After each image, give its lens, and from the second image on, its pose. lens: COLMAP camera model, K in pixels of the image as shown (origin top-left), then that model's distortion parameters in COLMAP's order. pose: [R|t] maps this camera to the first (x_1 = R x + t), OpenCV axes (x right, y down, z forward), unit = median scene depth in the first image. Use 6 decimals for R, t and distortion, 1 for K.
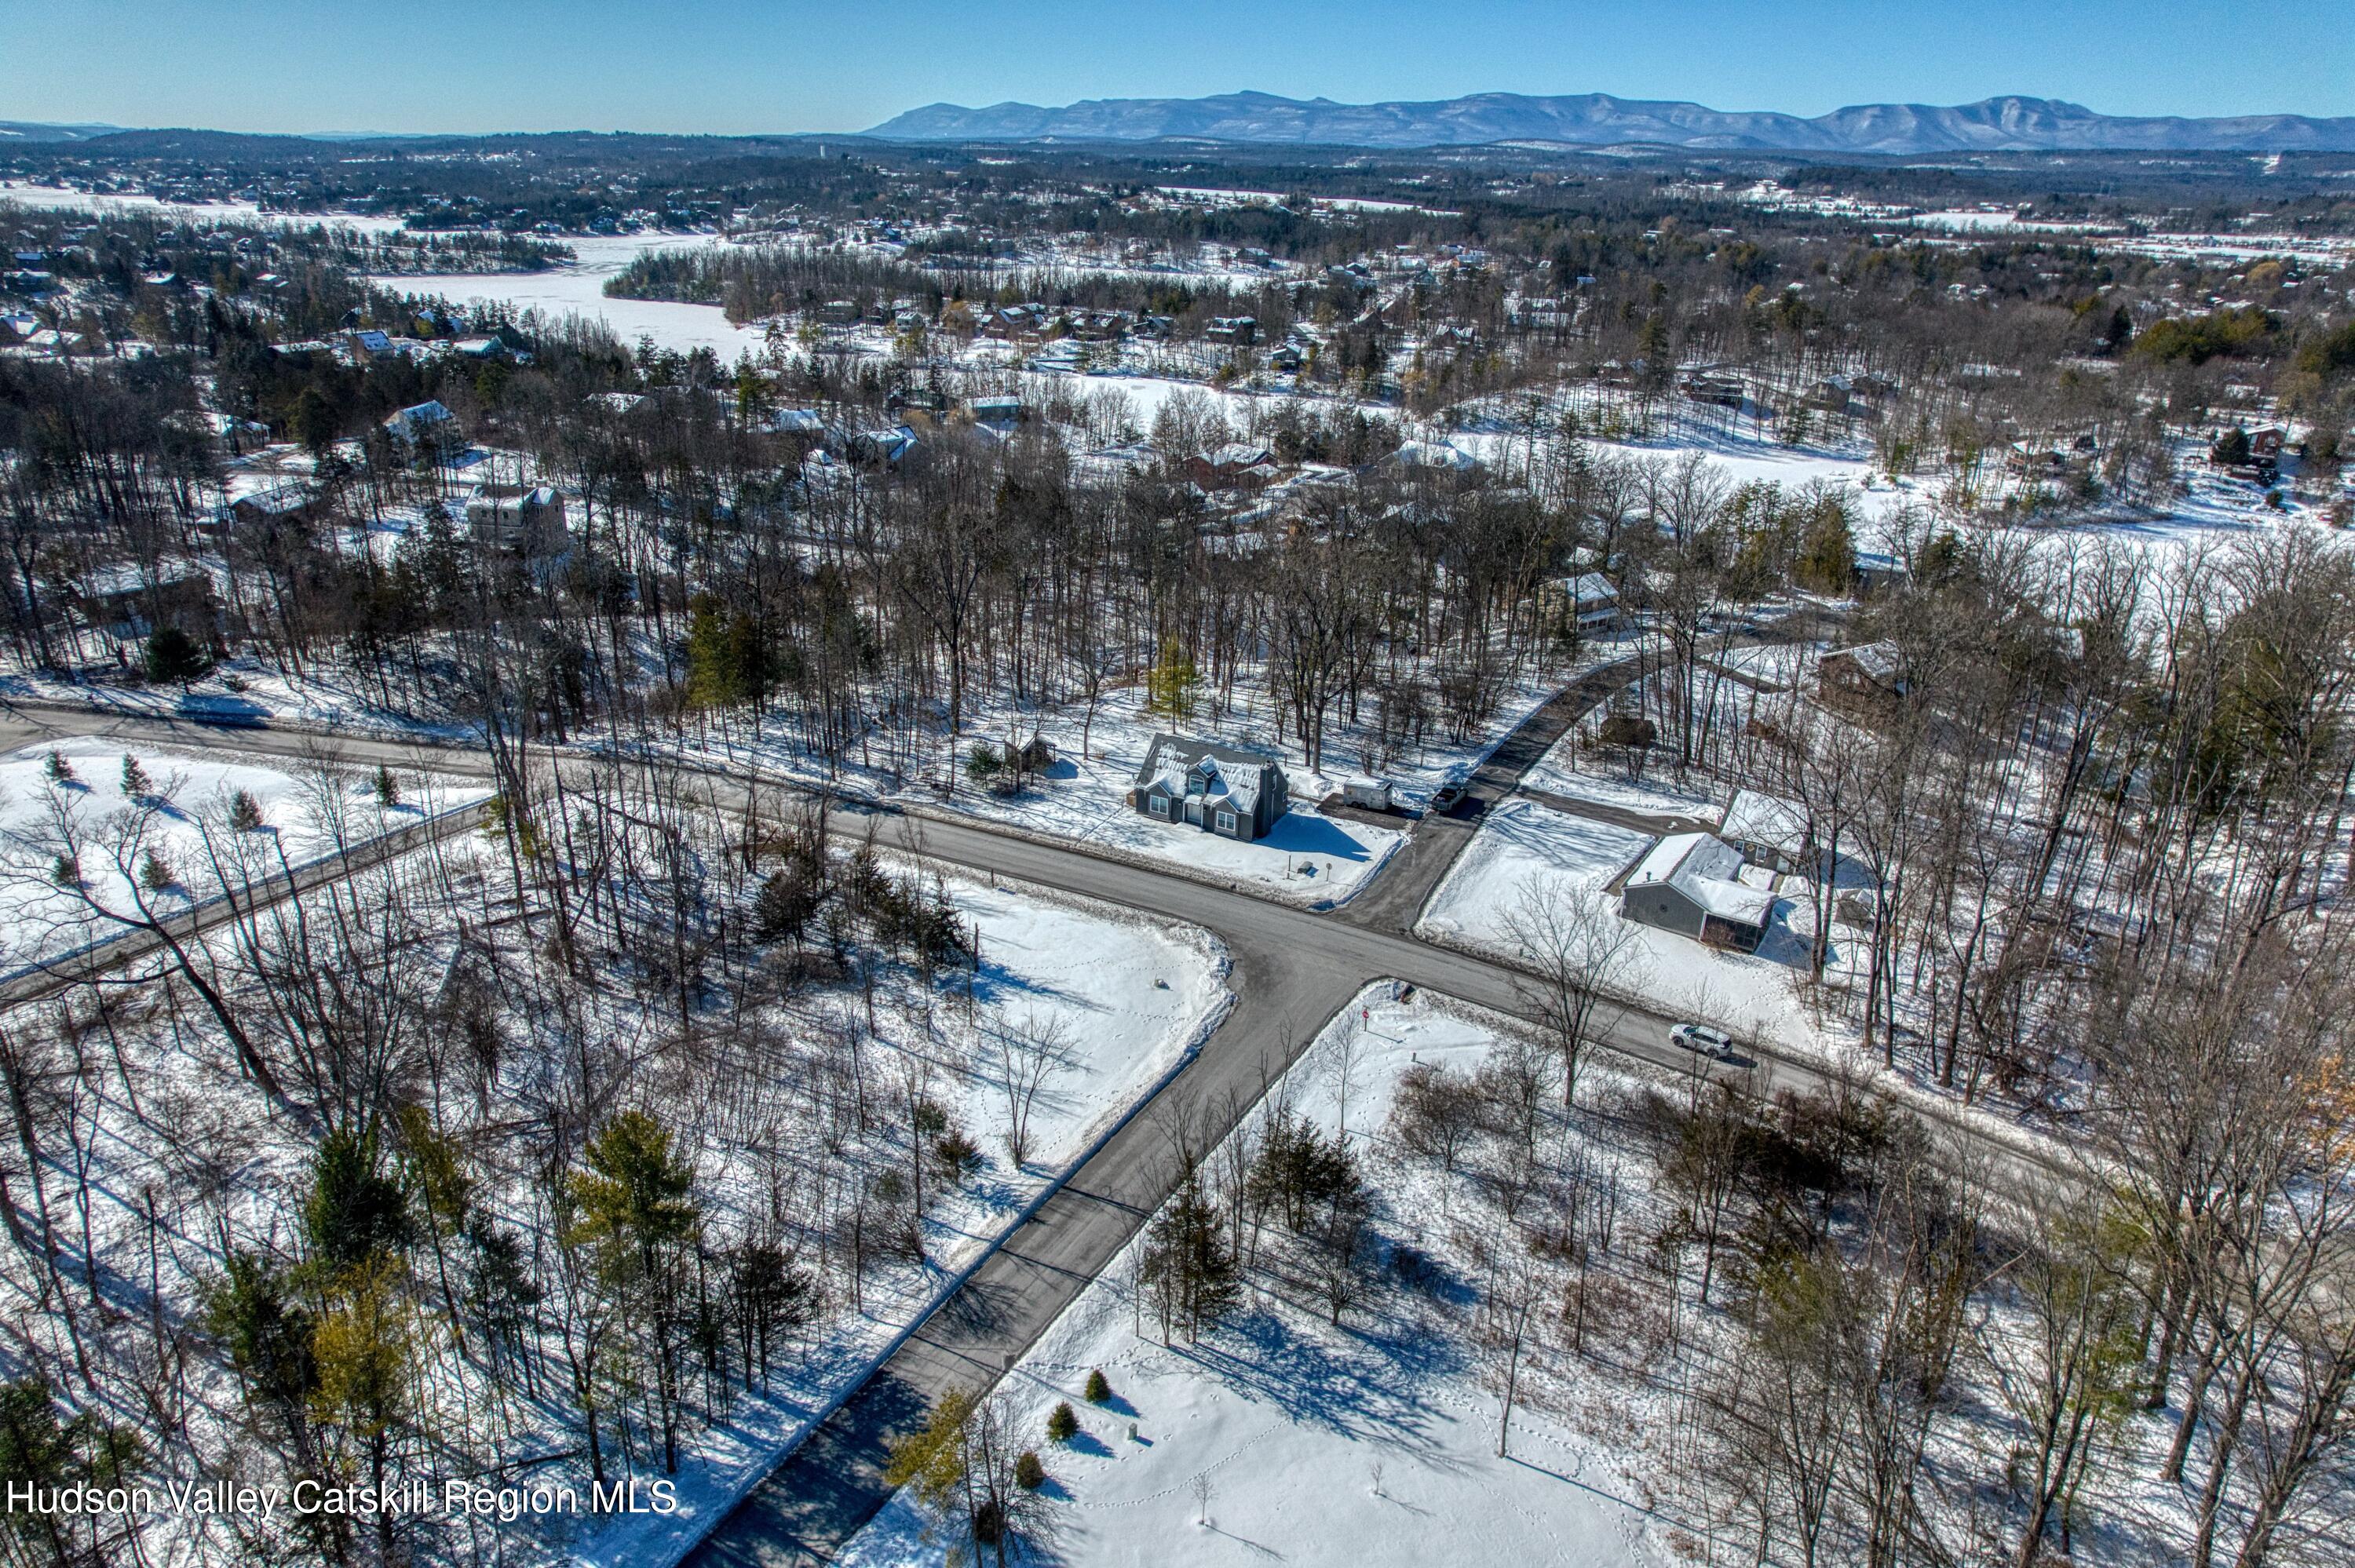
lens RADIAL K [[1513.4, 0, 1183.8], [0, 1513.4, 778.4], [0, 0, 1]] dist [-0.086134, 0.079032]
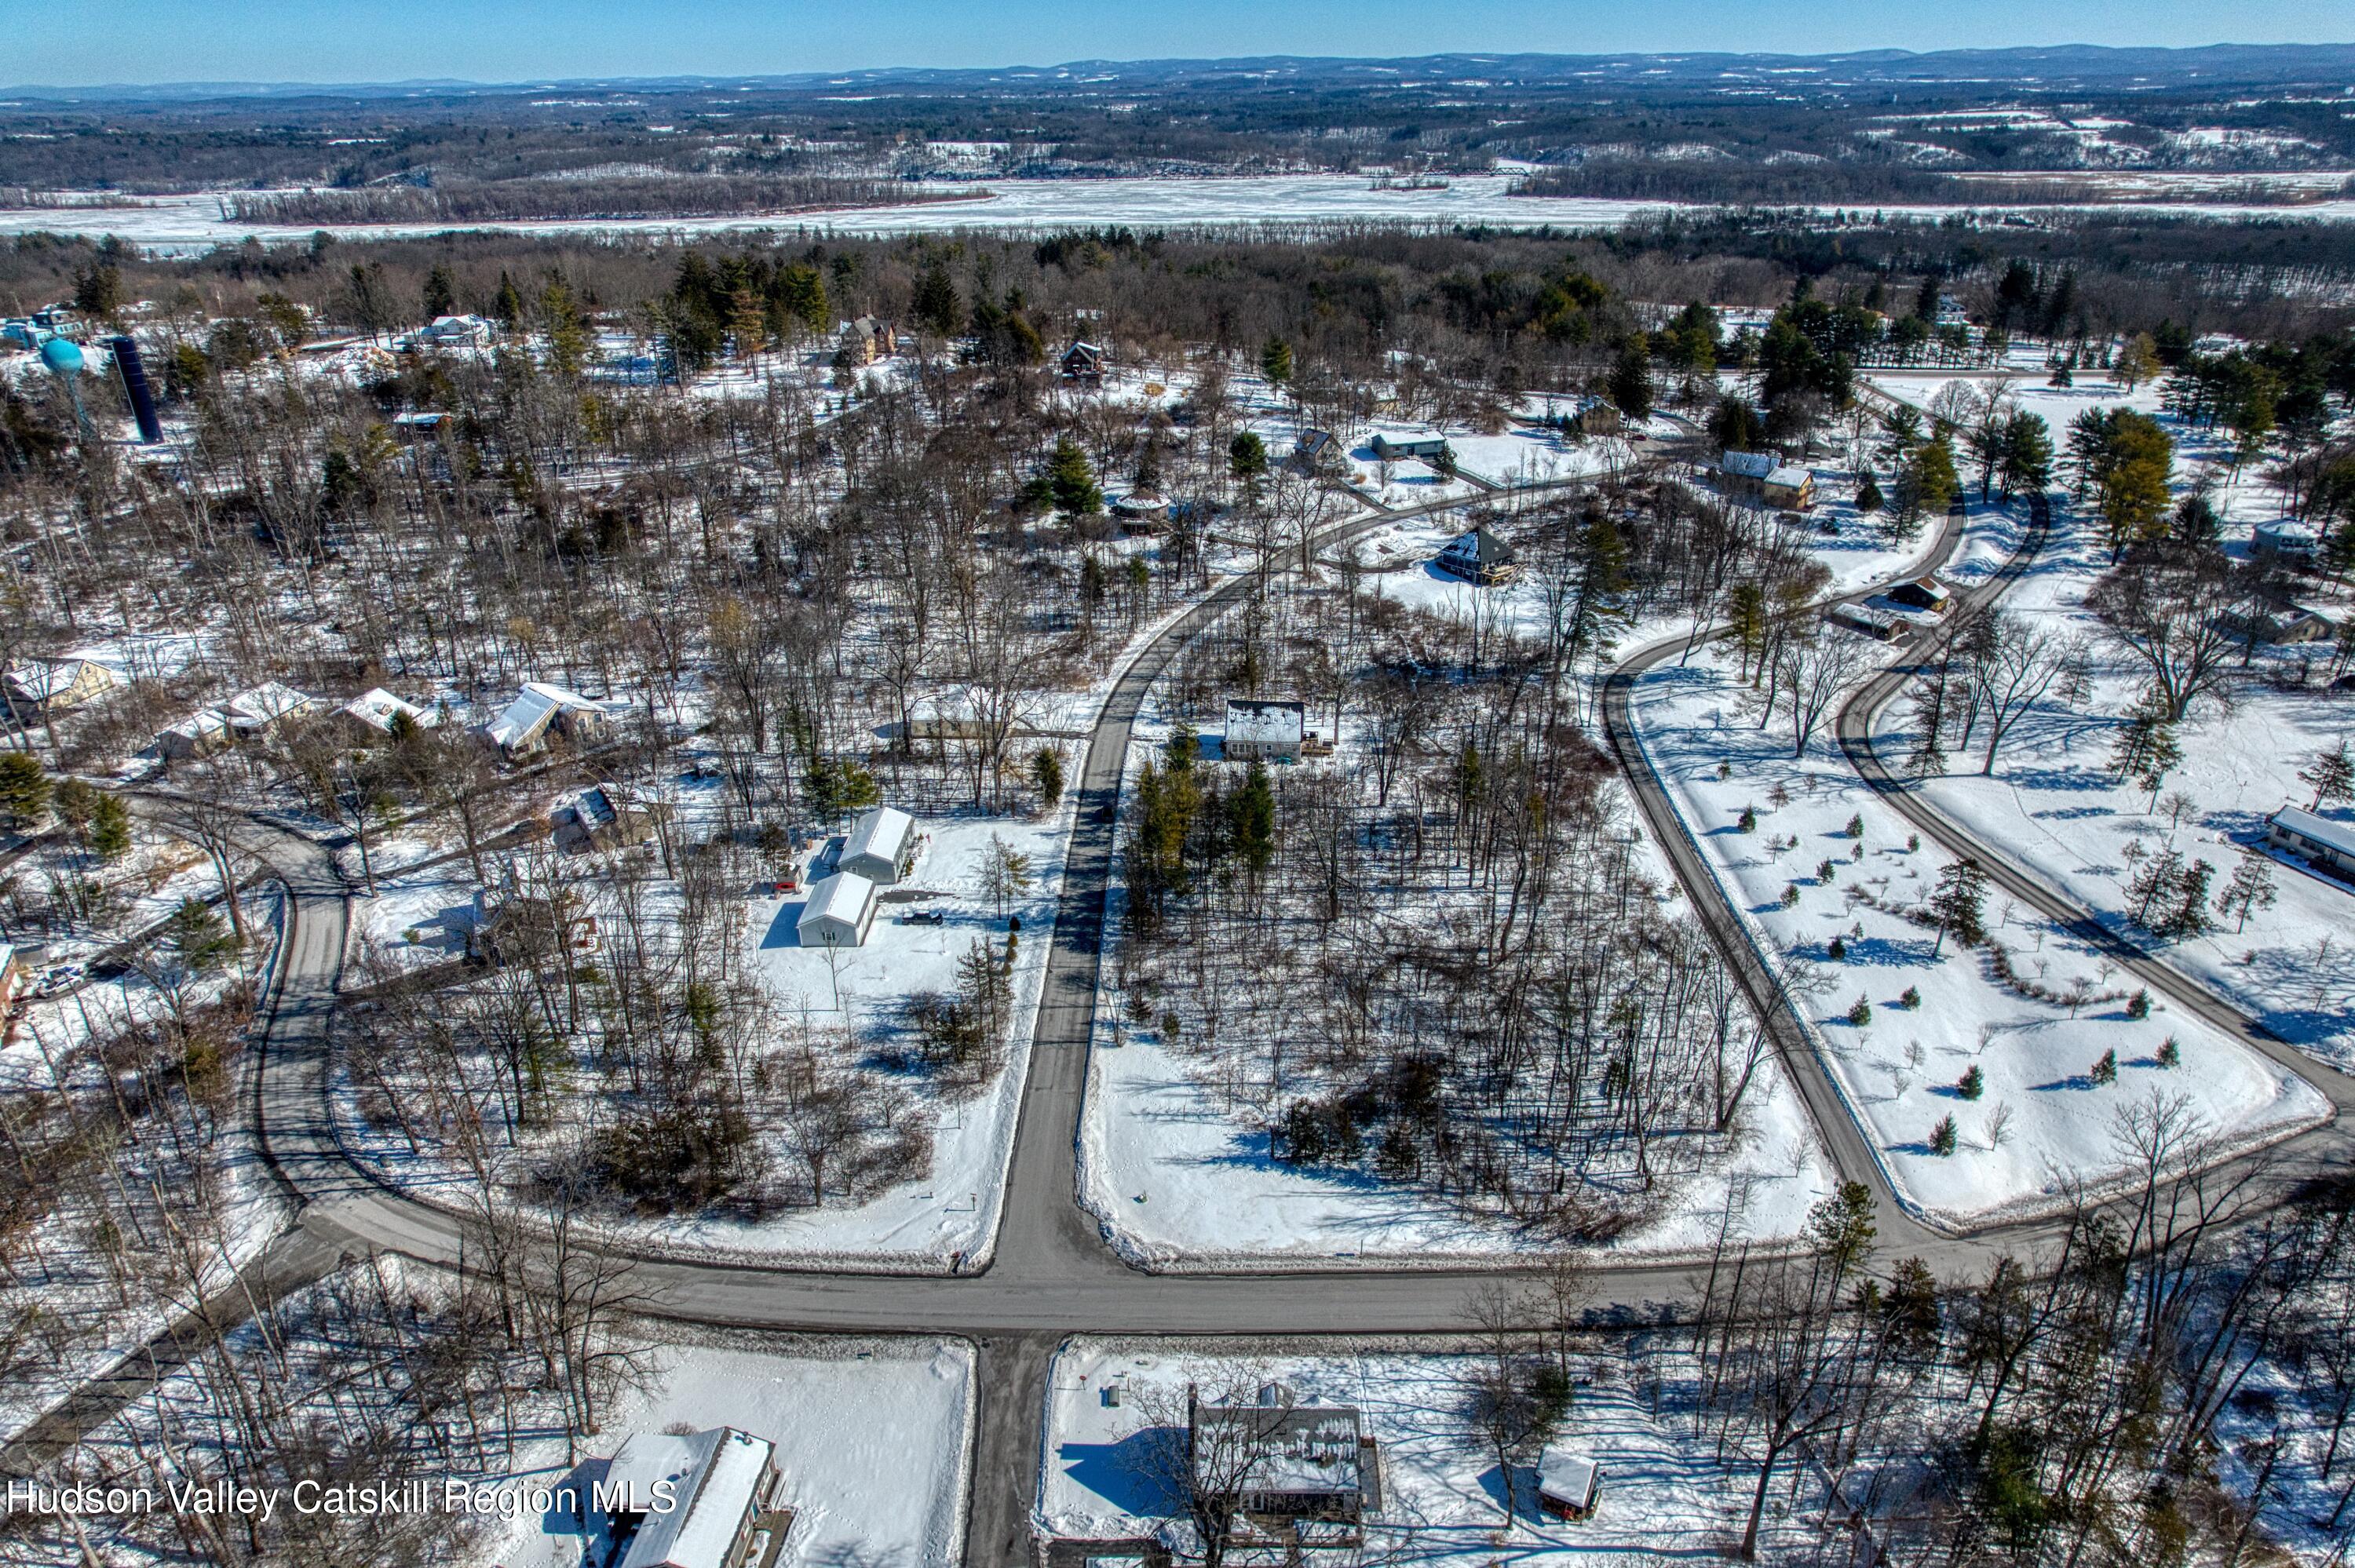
lens RADIAL K [[1513.4, 0, 1183.8], [0, 1513.4, 778.4], [0, 0, 1]] dist [-0.086134, 0.079032]
pose [[-0.888993, 0.179923, -0.421093, 0.133265], [-0.188355, 0.694508, 0.694392, -0.313542], [0.417390, 0.696625, -0.583524, 0.474873]]
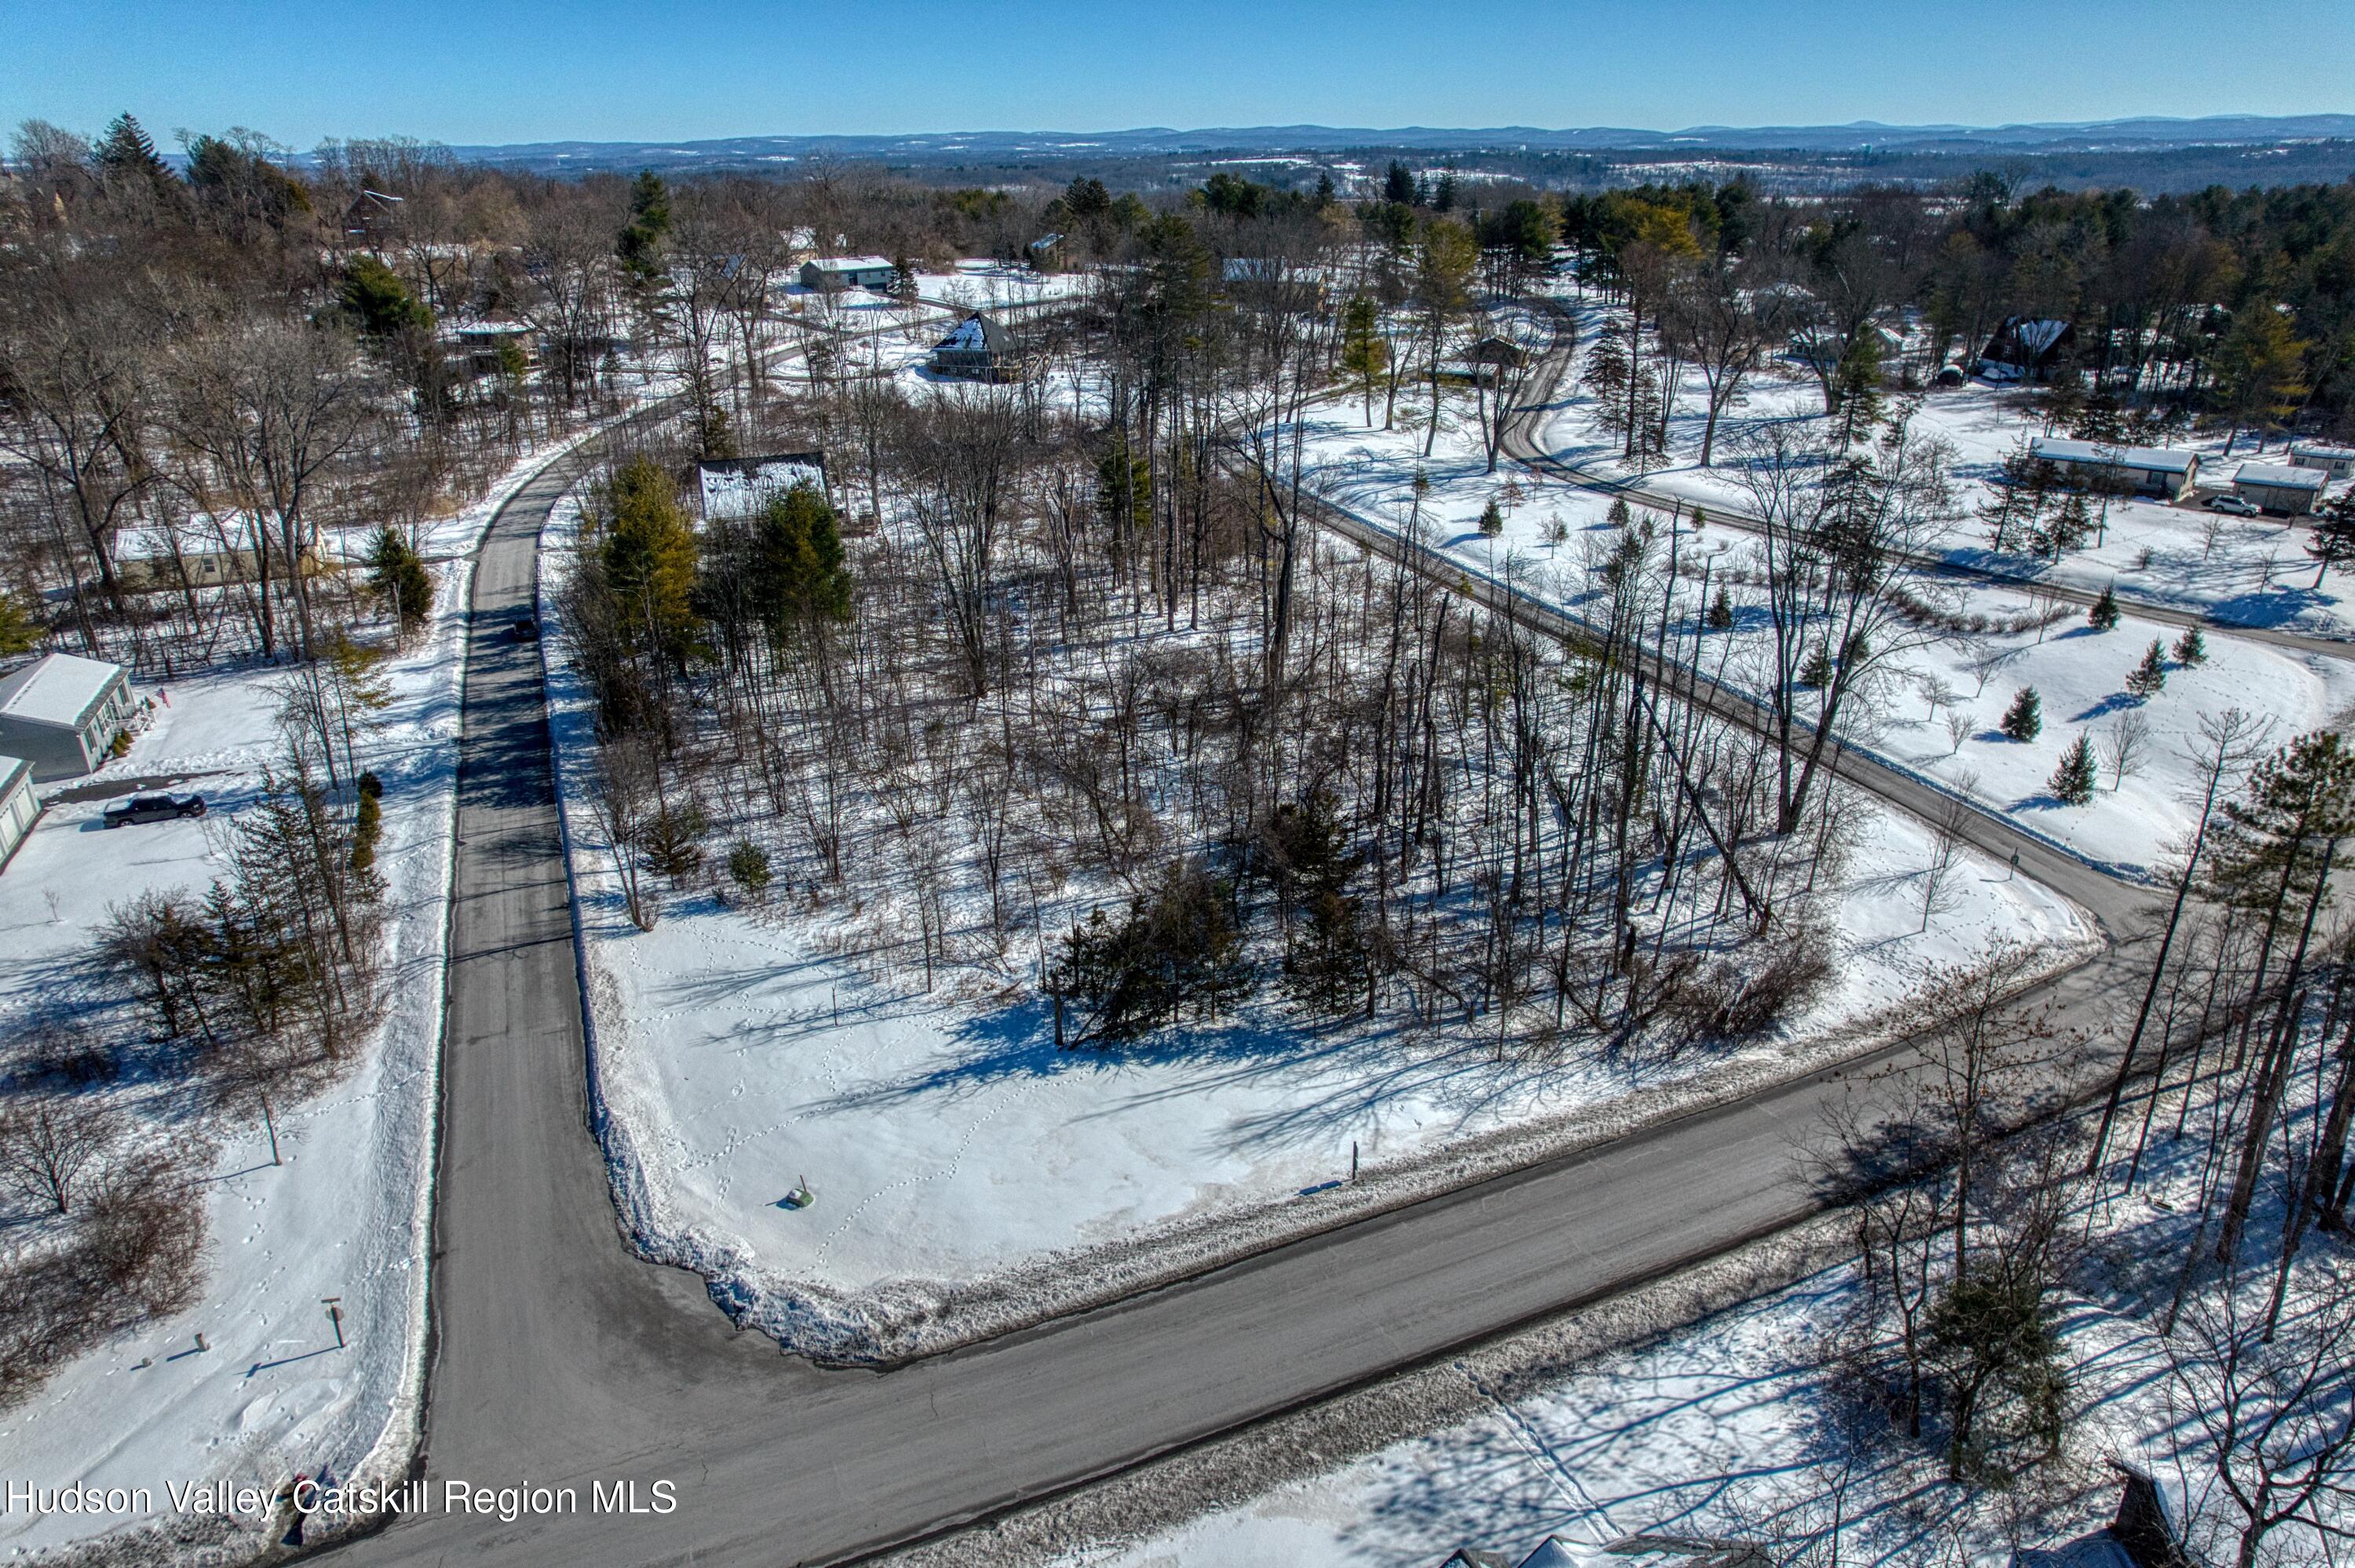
lens RADIAL K [[1513.4, 0, 1183.8], [0, 1513.4, 778.4], [0, 0, 1]] dist [-0.086134, 0.079032]
pose [[-0.622527, 0.283232, -0.729548, 0.073671], [-0.306756, 0.769303, 0.560423, -0.093947], [0.719973, 0.572671, -0.392029, 0.381863]]
